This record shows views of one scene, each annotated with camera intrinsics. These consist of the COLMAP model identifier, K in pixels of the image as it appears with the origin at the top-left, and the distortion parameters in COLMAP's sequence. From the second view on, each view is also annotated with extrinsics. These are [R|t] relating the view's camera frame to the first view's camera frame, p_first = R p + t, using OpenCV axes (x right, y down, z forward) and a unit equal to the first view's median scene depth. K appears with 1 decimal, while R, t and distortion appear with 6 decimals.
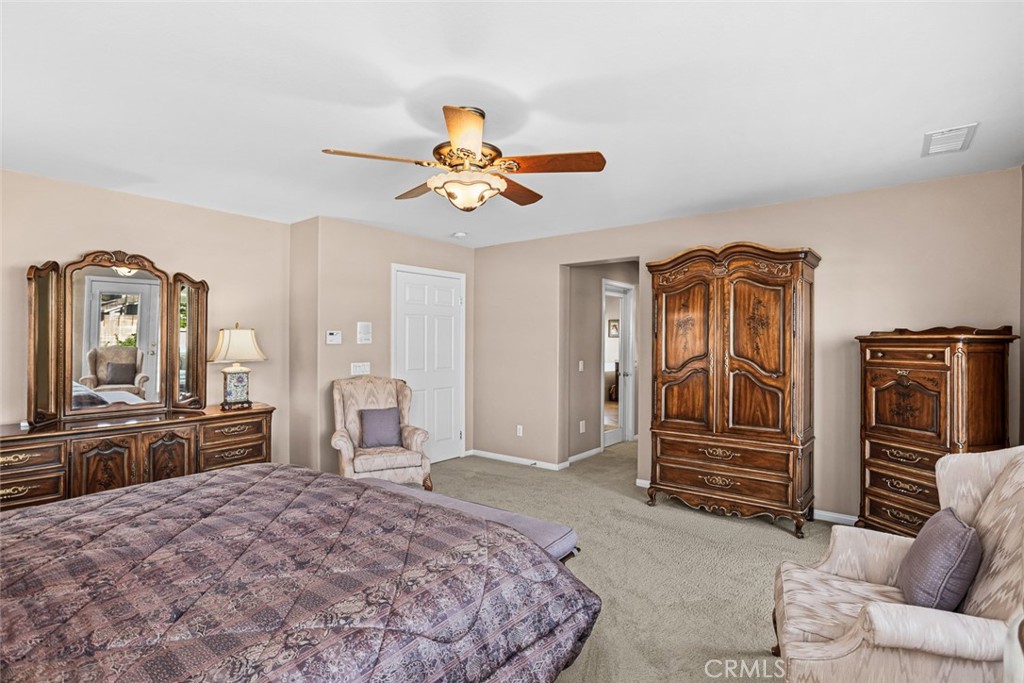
lens RADIAL K [[500.4, 0, 510.5], [0, 500.4, 339.5], [0, 0, 1]] dist [-0.003772, -0.000078]
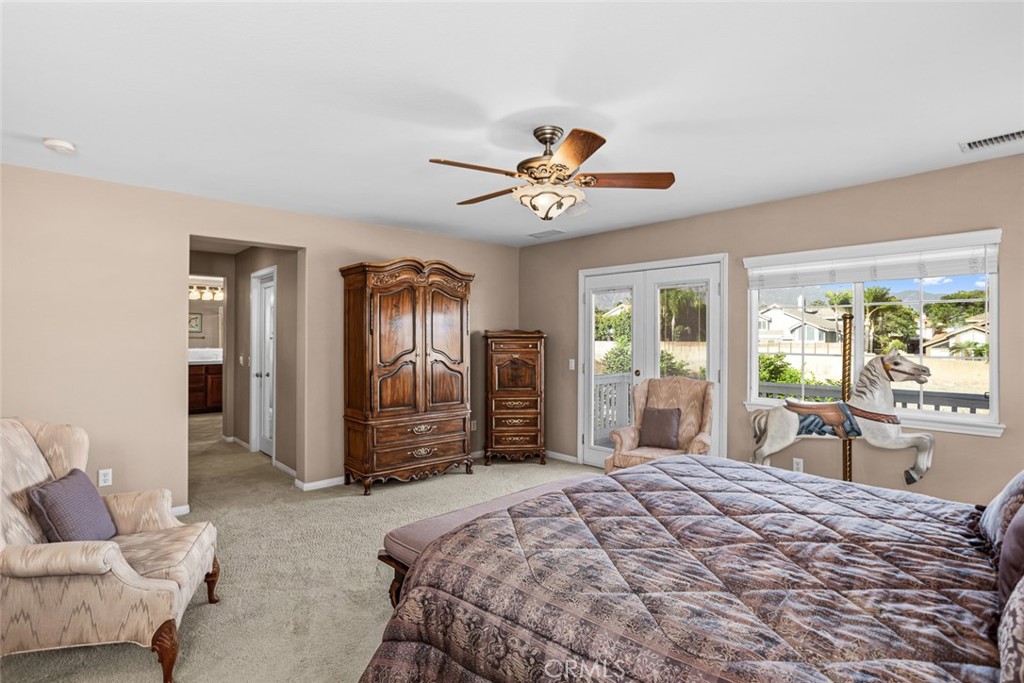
lens RADIAL K [[500.4, 0, 510.0], [0, 500.4, 345.8], [0, 0, 1]] dist [-0.003772, -0.000078]
pose [[0.202110, -0.008764, 0.979324, -0.740414], [-0.000315, 0.999959, 0.009013, 0.012053], [-0.979363, -0.002130, 0.202099, 0.541841]]
